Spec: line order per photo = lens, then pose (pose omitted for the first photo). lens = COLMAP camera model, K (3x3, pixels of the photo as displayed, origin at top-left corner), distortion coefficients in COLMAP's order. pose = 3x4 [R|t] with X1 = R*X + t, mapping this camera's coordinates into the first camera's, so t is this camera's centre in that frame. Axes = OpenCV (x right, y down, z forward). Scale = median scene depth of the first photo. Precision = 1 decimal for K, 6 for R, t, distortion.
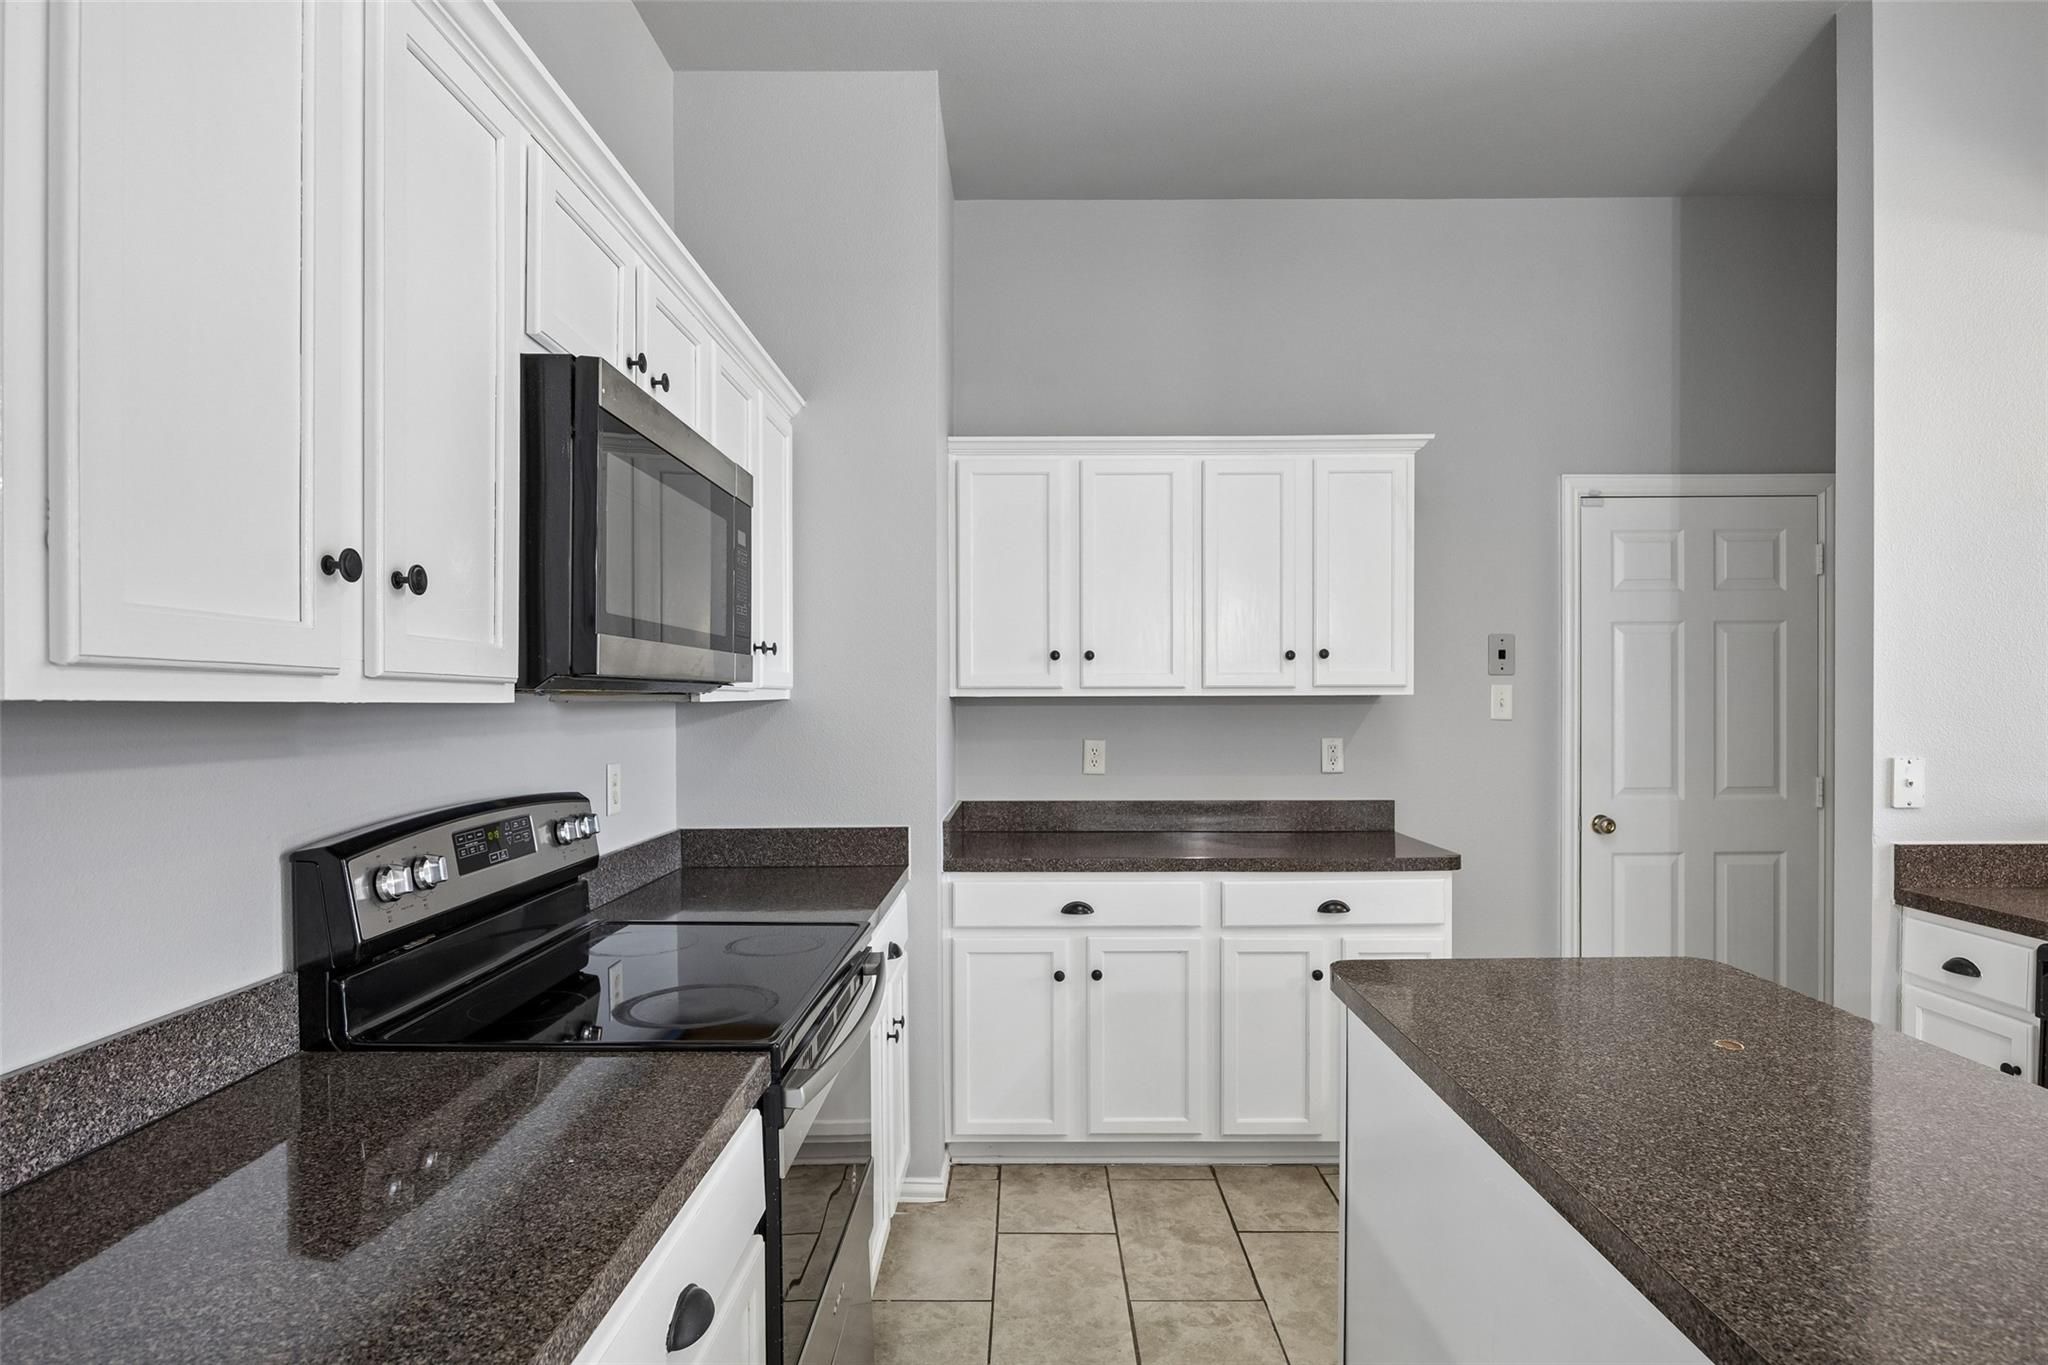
lens RADIAL K [[1070.2, 0, 1022.4], [0, 1070.2, 707.6], [0, 0, 1]] dist [-0.004577, -0.000013]
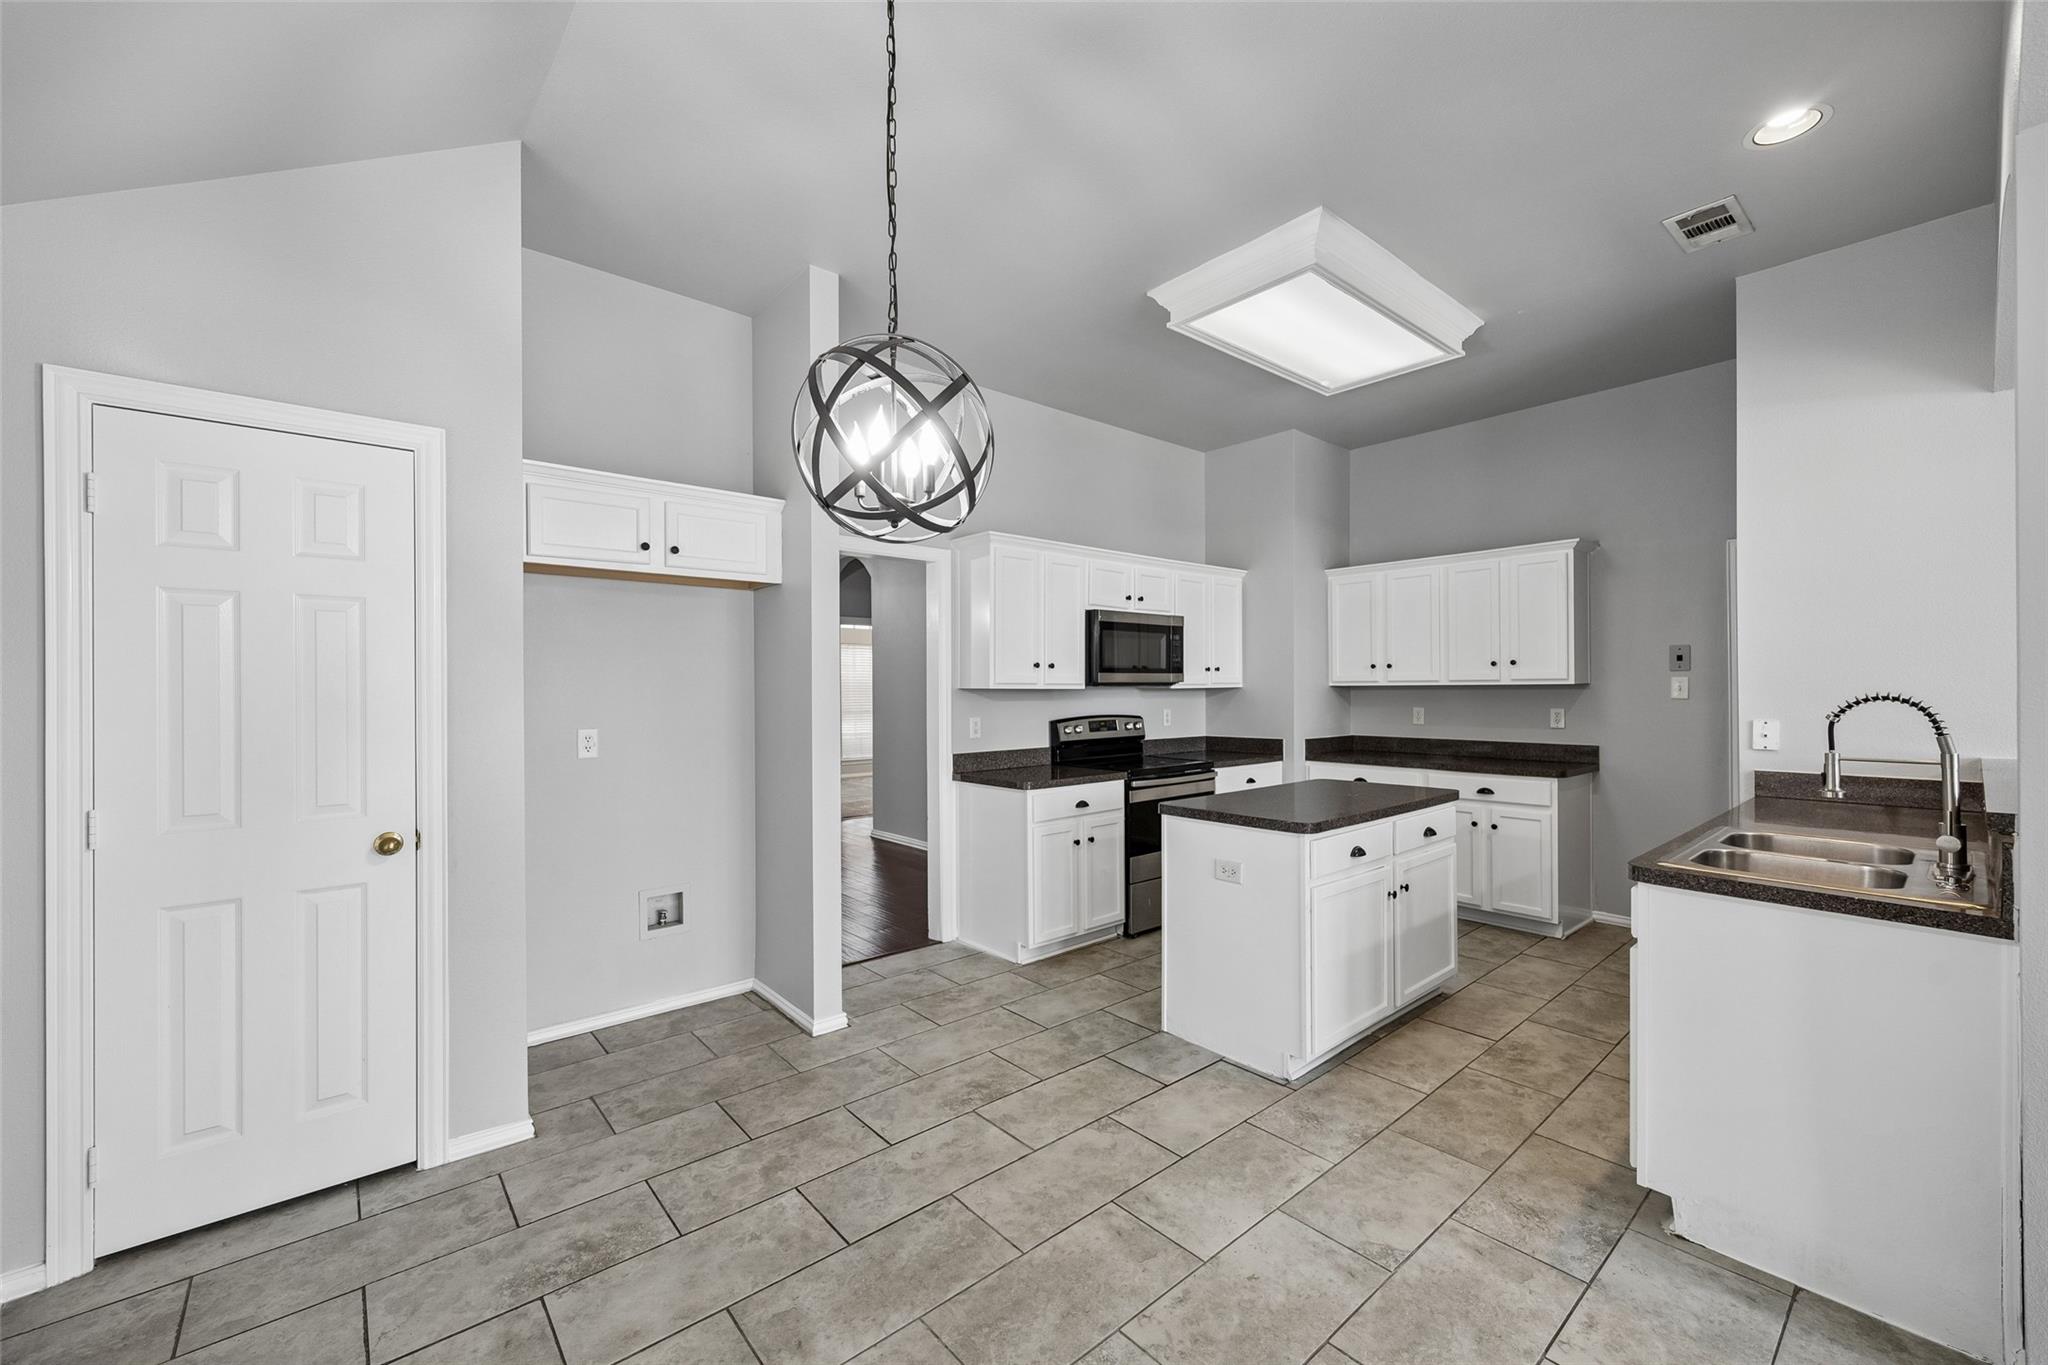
lens RADIAL K [[802.7, 0, 1025.3], [0, 802.7, 689.2], [0, 0, 1]] dist [0.001277, -0.000250]
pose [[0.652072, -0.000051, -0.758157, 0.866042], [-0.002173, 0.999996, -0.001936, 0.001585], [0.758154, 0.002910, 0.652069, -0.622525]]
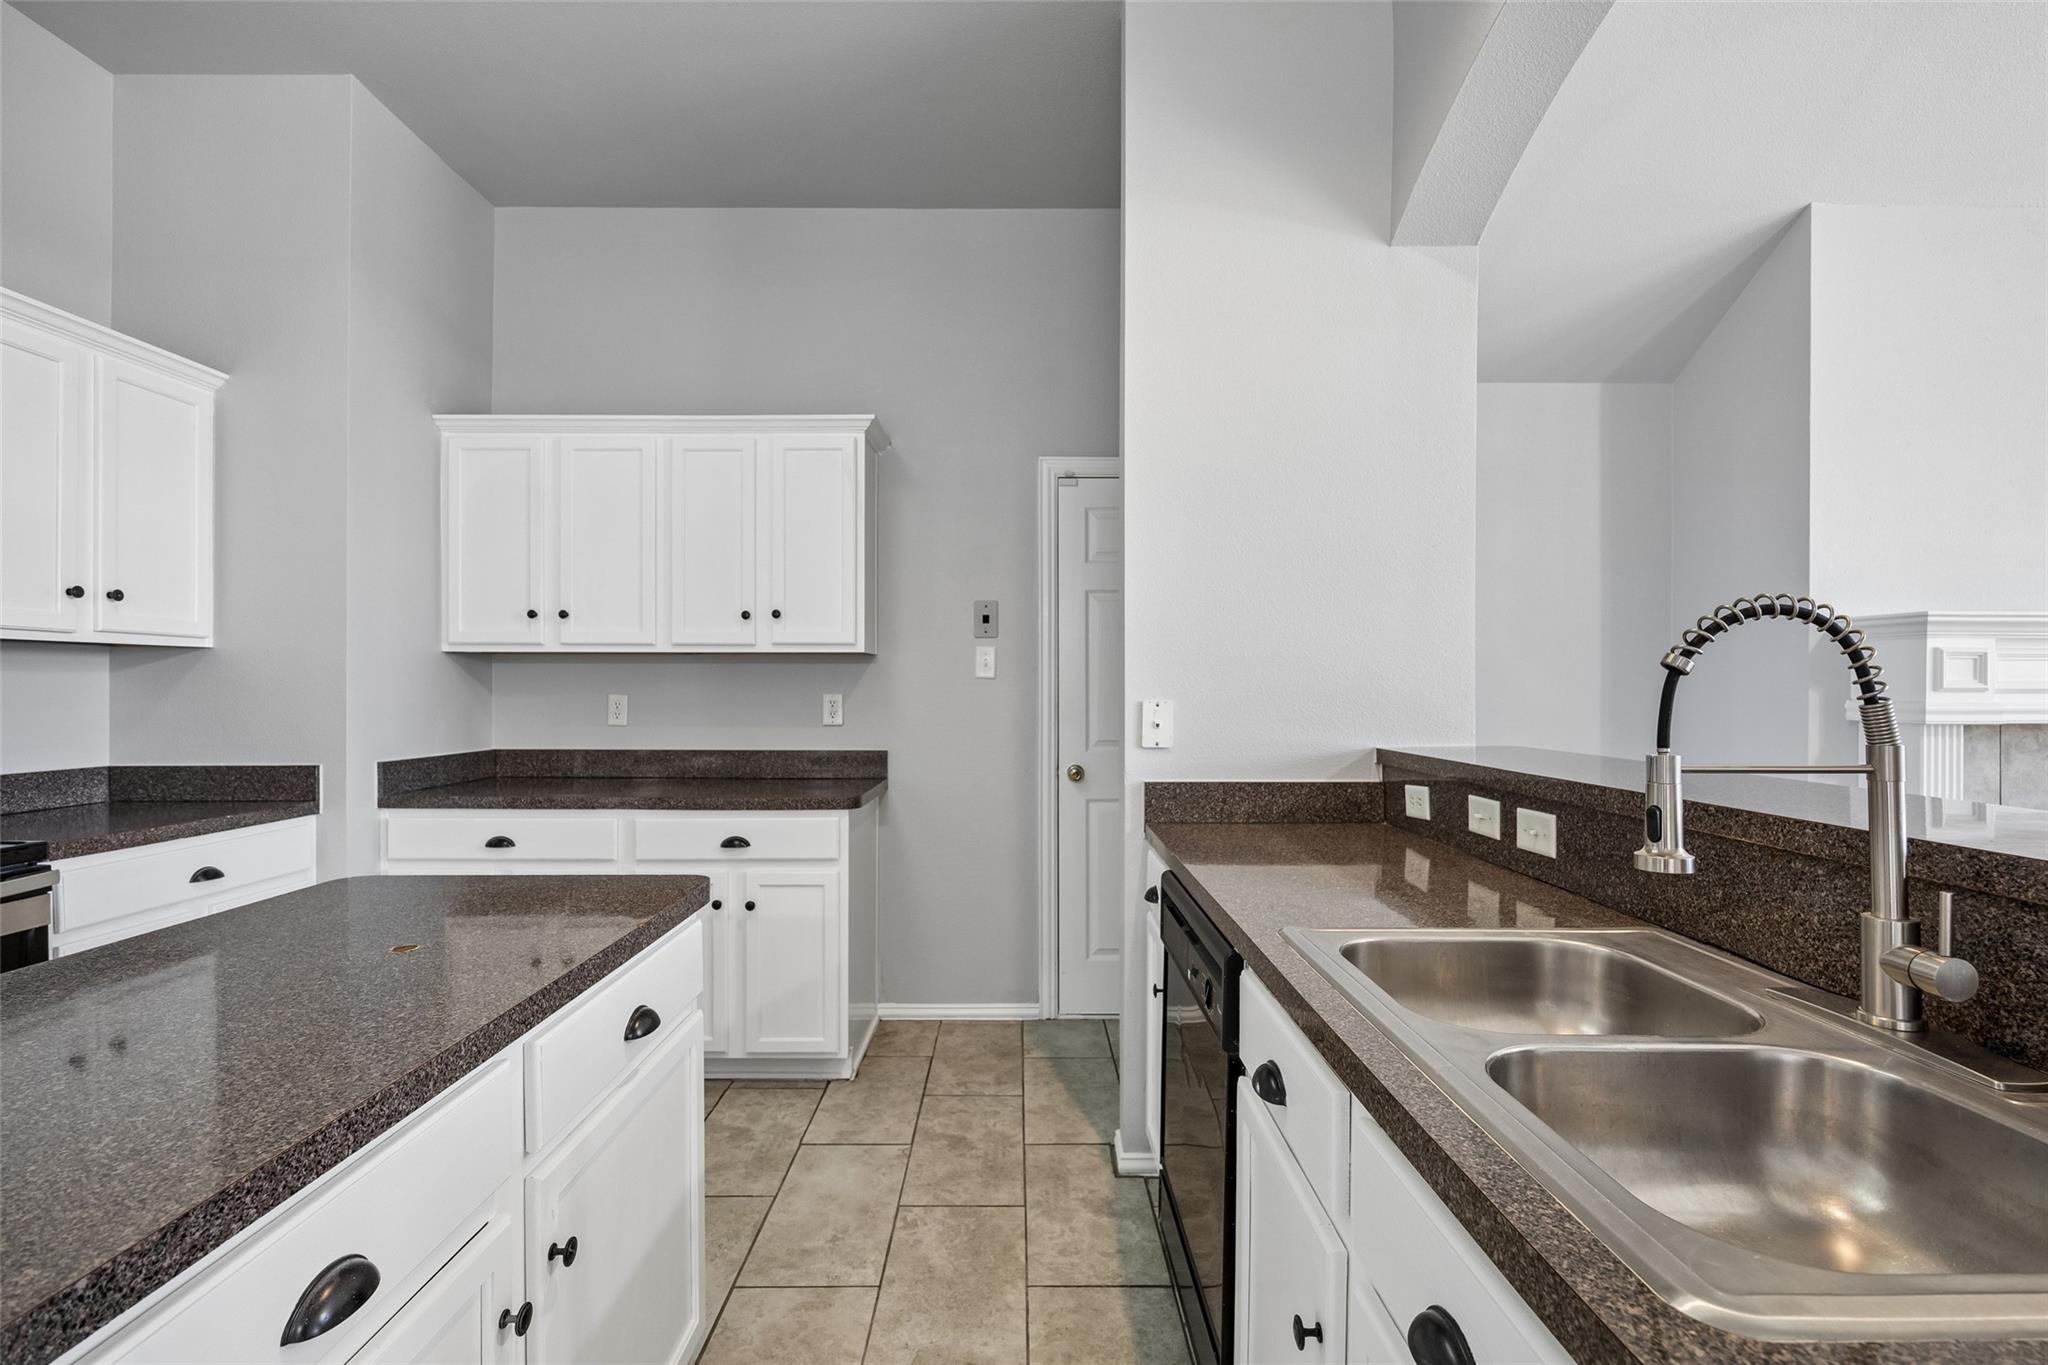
lens RADIAL K [[912.8, 0, 1021.8], [0, 912.8, 692.6], [0, 0, 1]] dist [-0.012037, 0.000687]
pose [[0.999945, 0.005444, 0.008972, 0.574646], [-0.005415, 0.999980, -0.003206, 0.035129], [-0.008989, 0.003157, 0.999955, 0.068054]]
